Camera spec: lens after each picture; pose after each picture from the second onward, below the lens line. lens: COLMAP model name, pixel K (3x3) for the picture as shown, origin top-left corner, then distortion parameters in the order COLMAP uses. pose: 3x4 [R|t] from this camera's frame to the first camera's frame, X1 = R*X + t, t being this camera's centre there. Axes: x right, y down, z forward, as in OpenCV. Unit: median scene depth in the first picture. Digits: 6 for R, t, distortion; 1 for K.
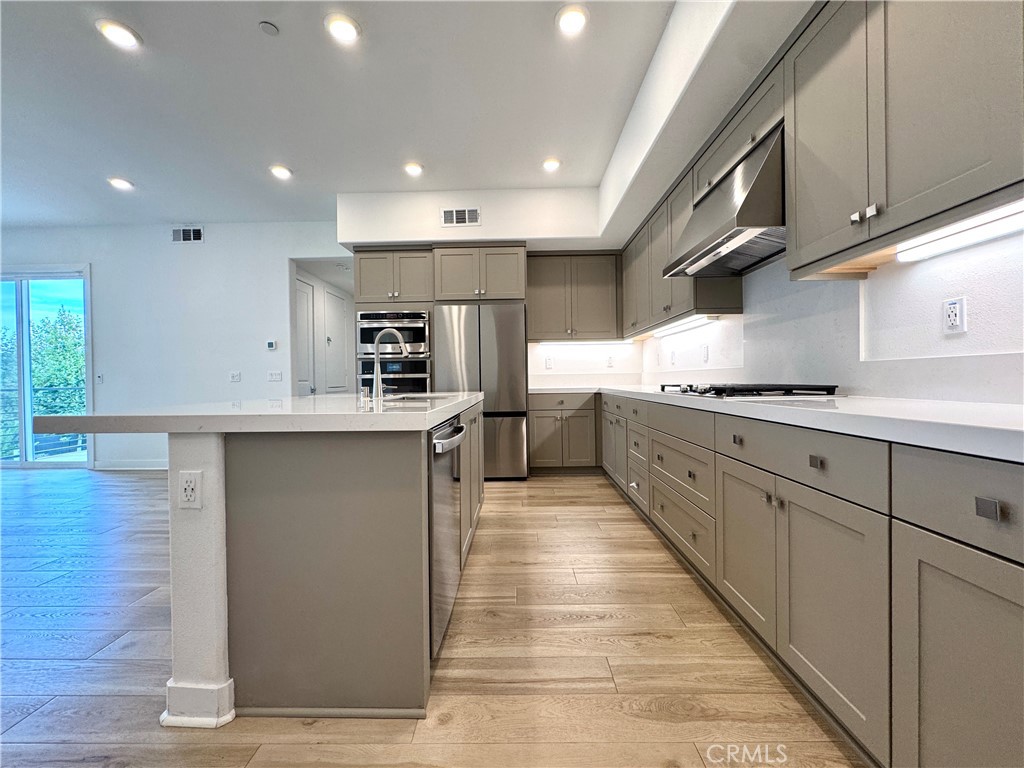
lens RADIAL K [[409.7, 0, 512.4], [0, 409.7, 384.9], [0, 0, 1]] dist [-0.010602, -0.000296]
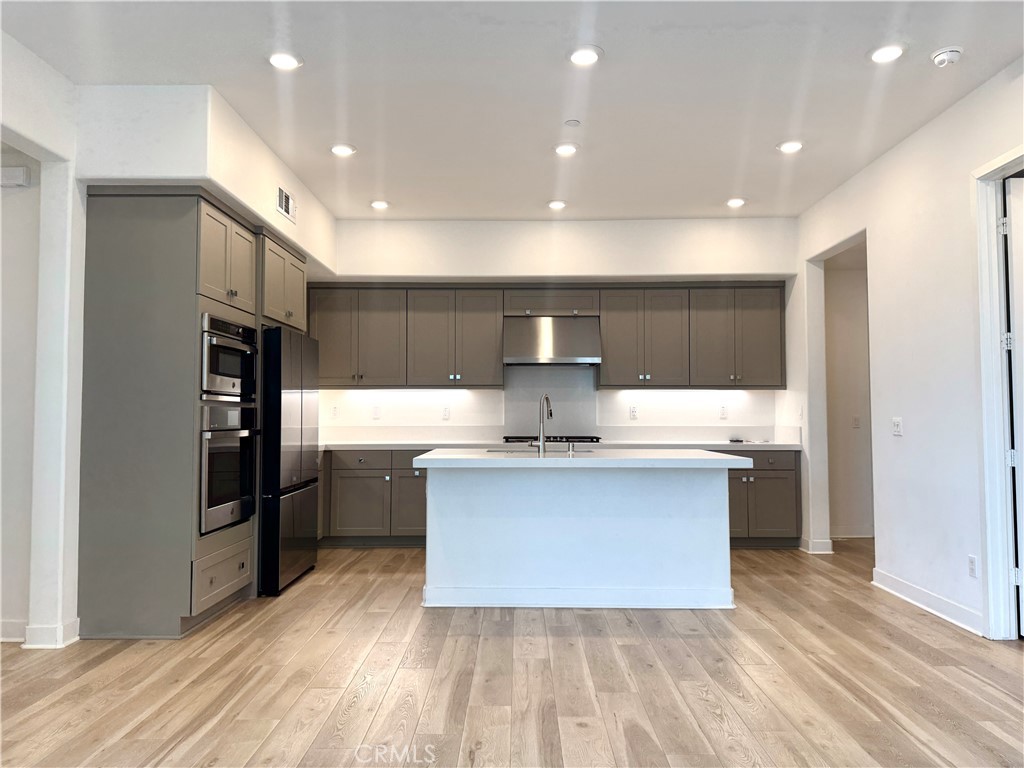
lens RADIAL K [[716.6, 0, 511.8], [0, 716.6, 383.5], [0, 0, 1]] dist [0.000113, 0.000017]
pose [[-0.006734, 0.047455, 0.998851, -1.382547], [0.001905, 0.998872, -0.047444, -0.044921], [-0.999976, 0.001583, -0.006816, 0.642698]]
